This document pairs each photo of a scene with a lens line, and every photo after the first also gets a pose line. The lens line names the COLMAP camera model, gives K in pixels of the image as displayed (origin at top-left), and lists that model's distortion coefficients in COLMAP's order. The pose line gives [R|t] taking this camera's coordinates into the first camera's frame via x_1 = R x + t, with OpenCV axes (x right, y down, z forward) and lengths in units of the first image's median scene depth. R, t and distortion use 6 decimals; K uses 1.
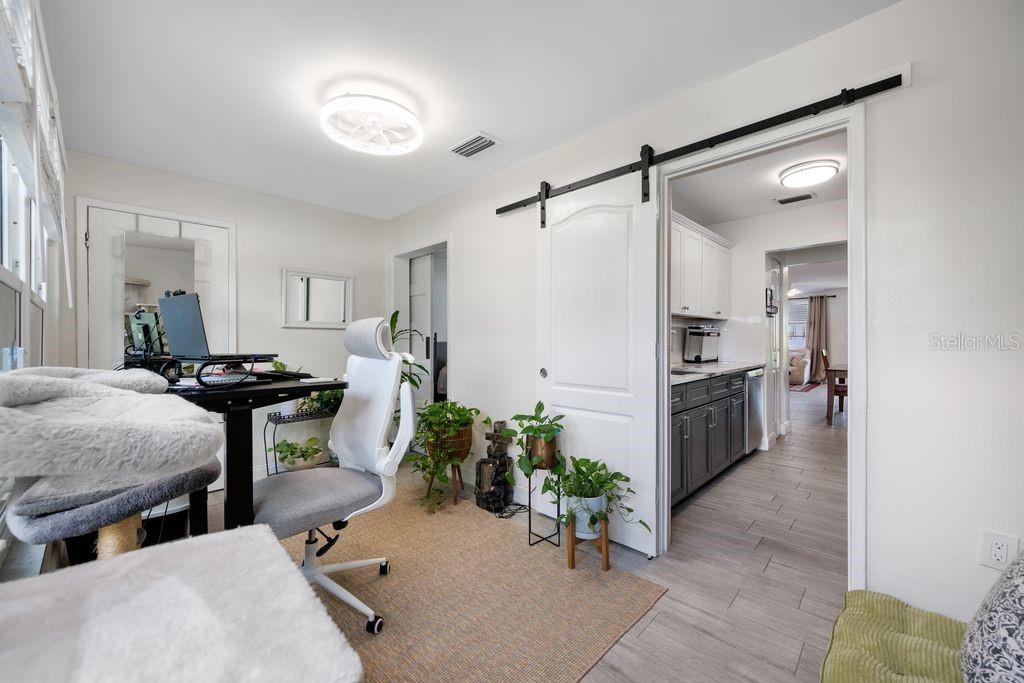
lens RADIAL K [[411.0, 0, 510.5], [0, 411.0, 341.7], [0, 0, 1]] dist [-0.003831, -0.000043]
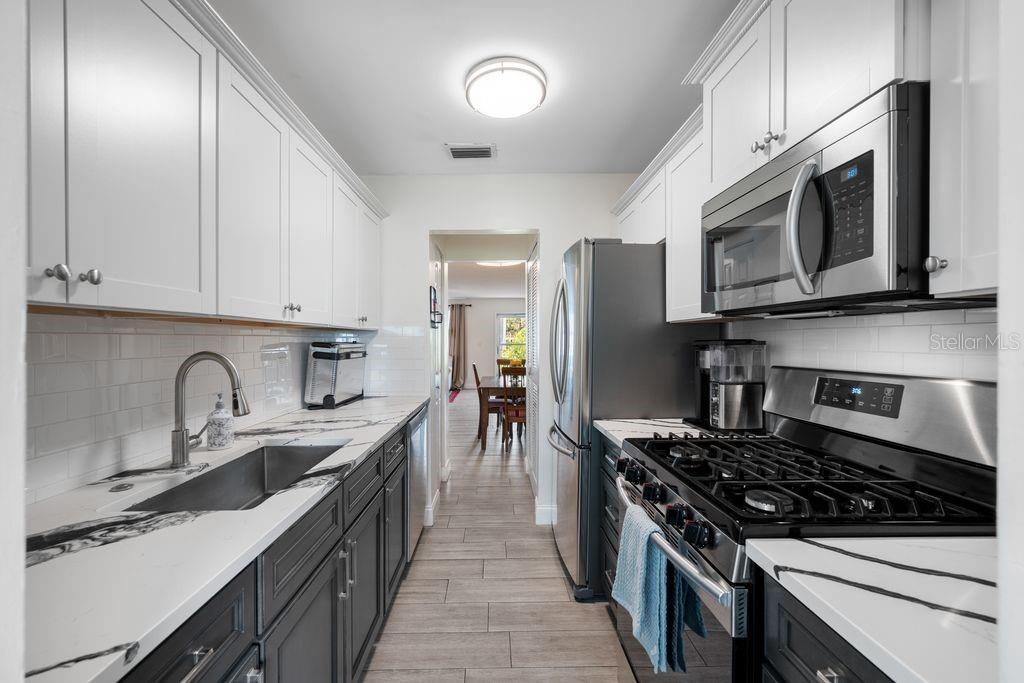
lens RADIAL K [[411.0, 0, 509.1], [0, 411.0, 343.5], [0, 0, 1]] dist [-0.003831, -0.000043]
pose [[0.694973, -0.006843, 0.719004, 0.221684], [0.006301, 0.999974, 0.003427, -0.035280], [-0.719009, 0.002149, 0.694998, 0.428762]]
